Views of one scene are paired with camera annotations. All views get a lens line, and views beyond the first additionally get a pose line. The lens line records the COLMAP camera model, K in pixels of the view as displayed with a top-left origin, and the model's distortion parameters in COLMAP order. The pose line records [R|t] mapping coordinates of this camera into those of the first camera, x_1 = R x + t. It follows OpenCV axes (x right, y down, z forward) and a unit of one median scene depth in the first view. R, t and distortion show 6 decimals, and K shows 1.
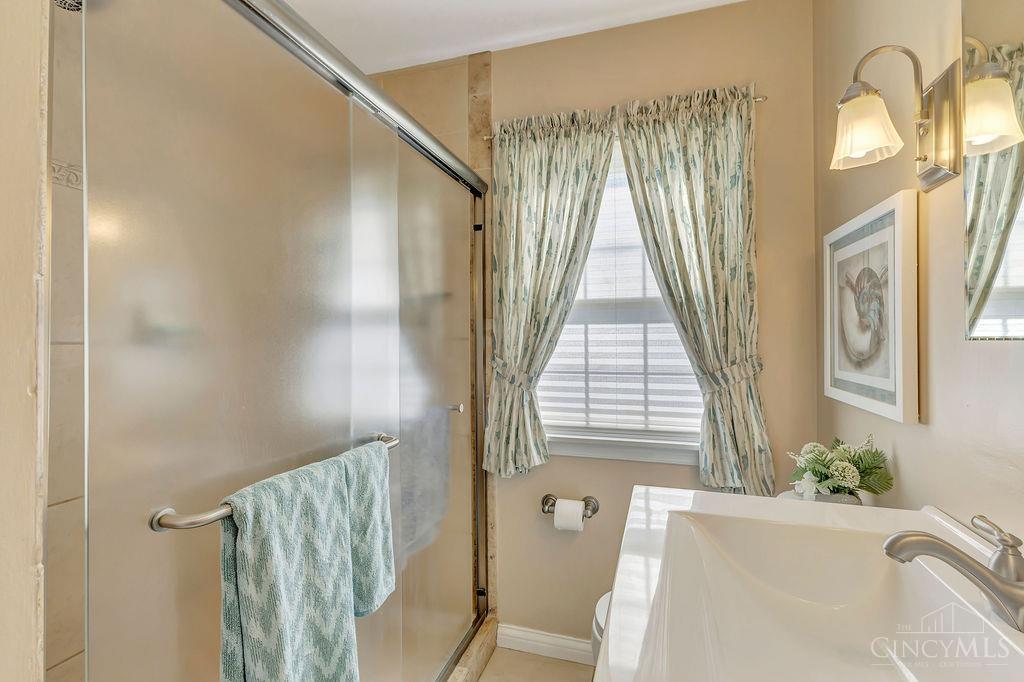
lens RADIAL K [[452.7, 0, 512.0], [0, 452.7, 341.0], [0, 0, 1]] dist [0.001356, 0.000216]
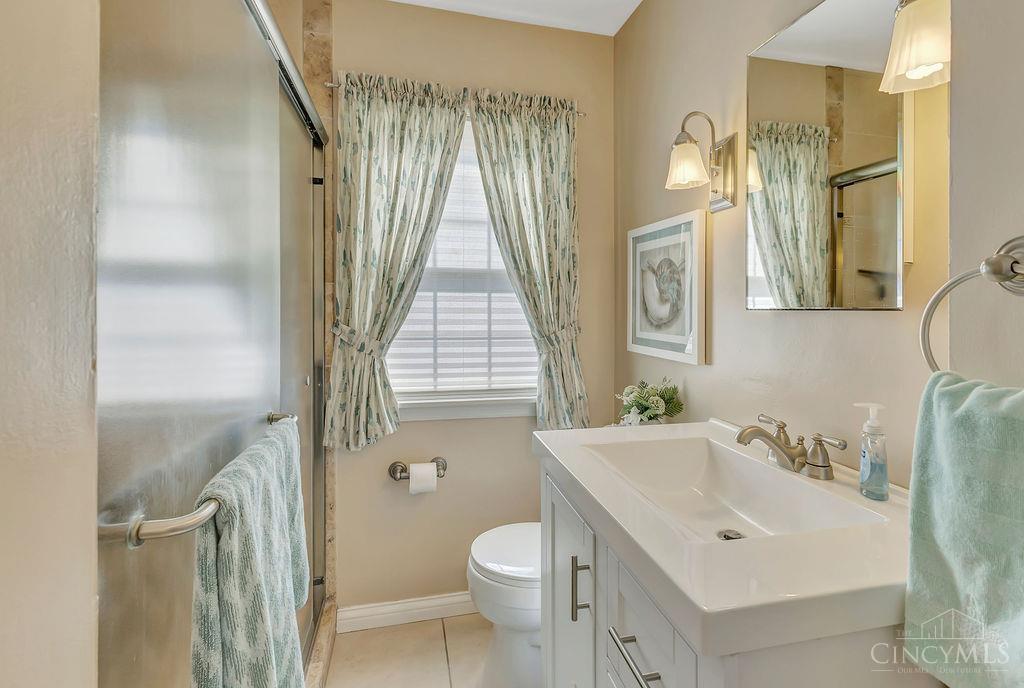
lens RADIAL K [[464.4, 0, 516.0], [0, 464.4, 311.2], [0, 0, 1]] dist [0.003175, 0.000497]
pose [[0.861652, 0.007897, 0.507437, -0.224510], [-0.011272, 0.999930, 0.003578, 0.001791], [-0.507374, -0.008802, 0.861681, -0.007727]]
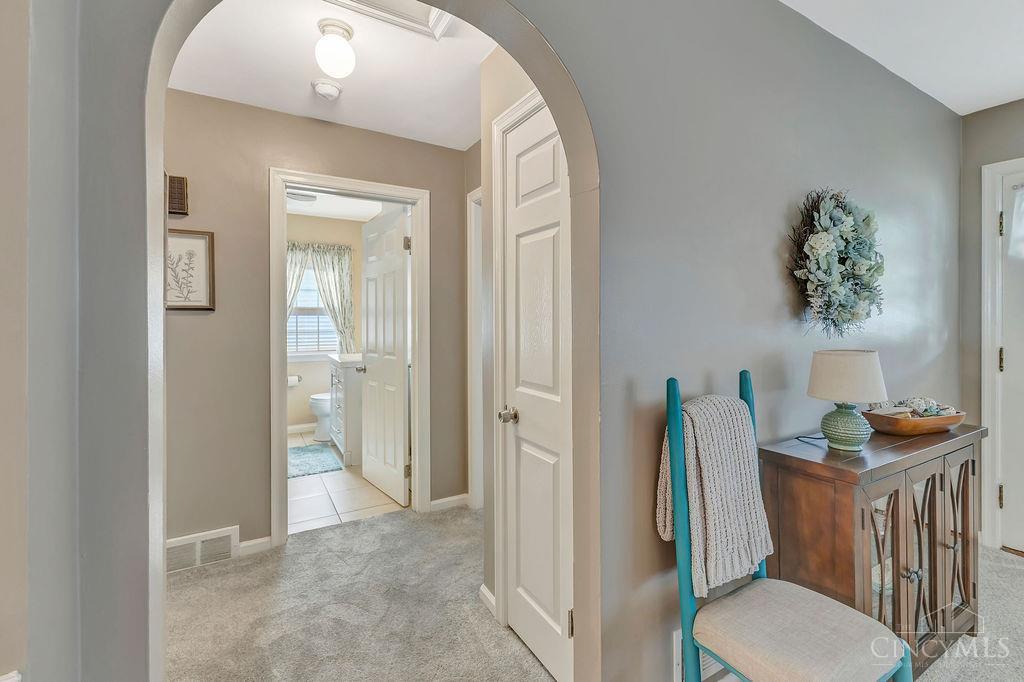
lens RADIAL K [[452.0, 0, 511.5], [0, 452.0, 301.5], [0, 0, 1]] dist [0.009952, -0.000161]
pose [[0.666058, 0.011360, 0.745813, -1.114987], [-0.007927, 0.999935, -0.008151, -0.118810], [-0.745858, -0.000482, 0.666105, -1.999787]]
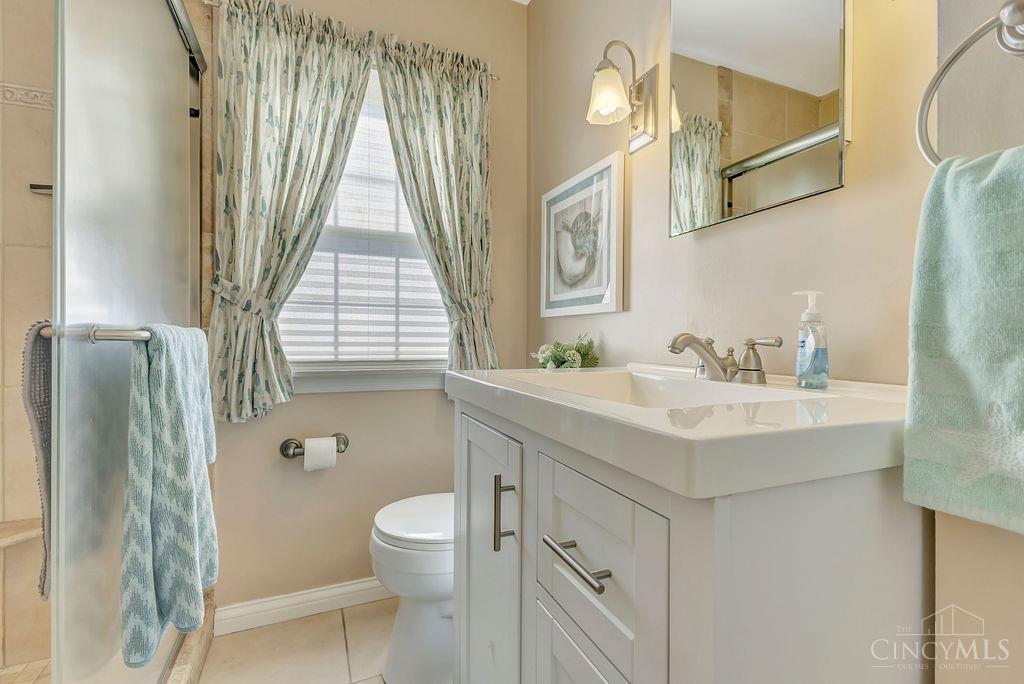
lens RADIAL K [[439.1, 0, 497.7], [0, 439.1, 337.9], [0, 0, 1]] dist [0.008492, -0.000135]
pose [[0.766201, 0.011435, 0.642499, -0.172894], [-0.015575, 0.999878, 0.000778, 0.141403], [-0.642412, -0.010603, 0.766286, 0.083712]]
